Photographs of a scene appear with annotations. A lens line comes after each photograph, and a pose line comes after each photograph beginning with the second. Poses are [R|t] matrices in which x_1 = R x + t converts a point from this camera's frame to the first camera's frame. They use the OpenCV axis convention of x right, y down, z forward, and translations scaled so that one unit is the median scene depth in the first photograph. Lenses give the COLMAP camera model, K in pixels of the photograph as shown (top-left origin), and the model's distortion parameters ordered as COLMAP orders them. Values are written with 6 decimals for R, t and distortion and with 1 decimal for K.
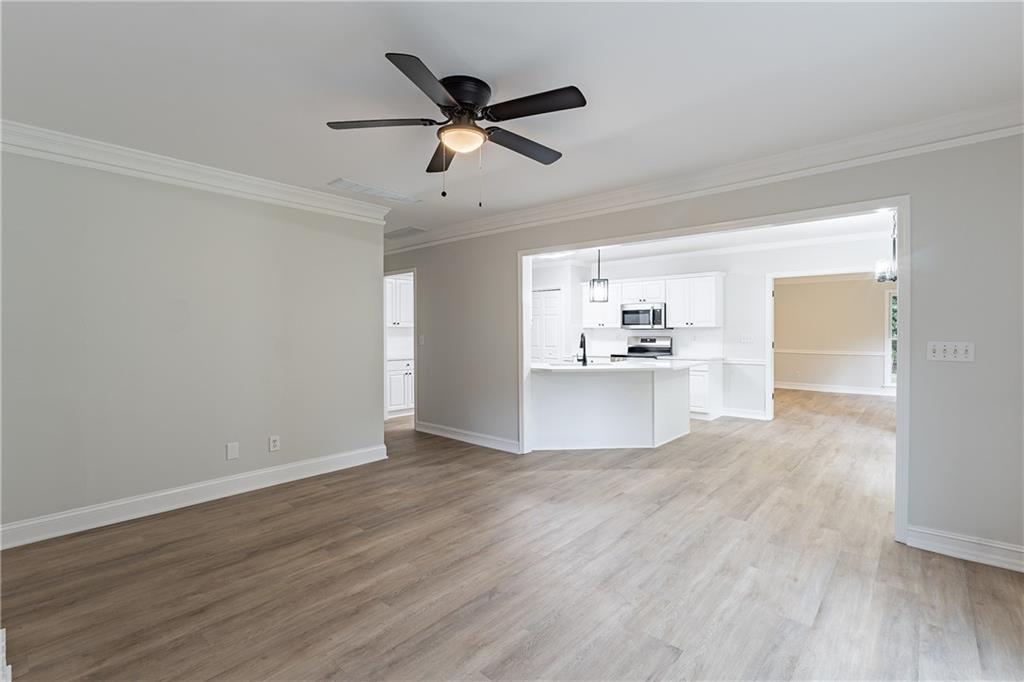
lens RADIAL K [[467.6, 0, 513.1], [0, 467.6, 338.7], [0, 0, 1]] dist [-0.001436, -0.000270]
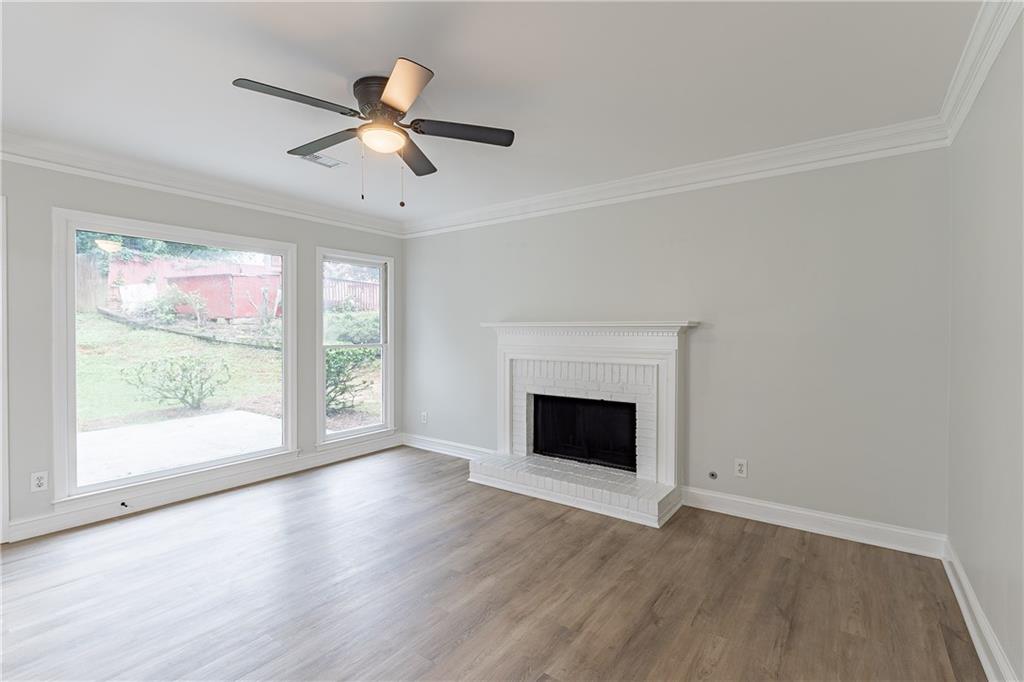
lens RADIAL K [[467.6, 0, 511.8], [0, 467.6, 336.6], [0, 0, 1]] dist [-0.001436, -0.000270]
pose [[-0.995893, 0.005182, -0.090392, -0.273546], [0.003152, 0.999740, 0.022590, -0.030611], [0.090485, 0.022212, -0.995650, 1.895902]]
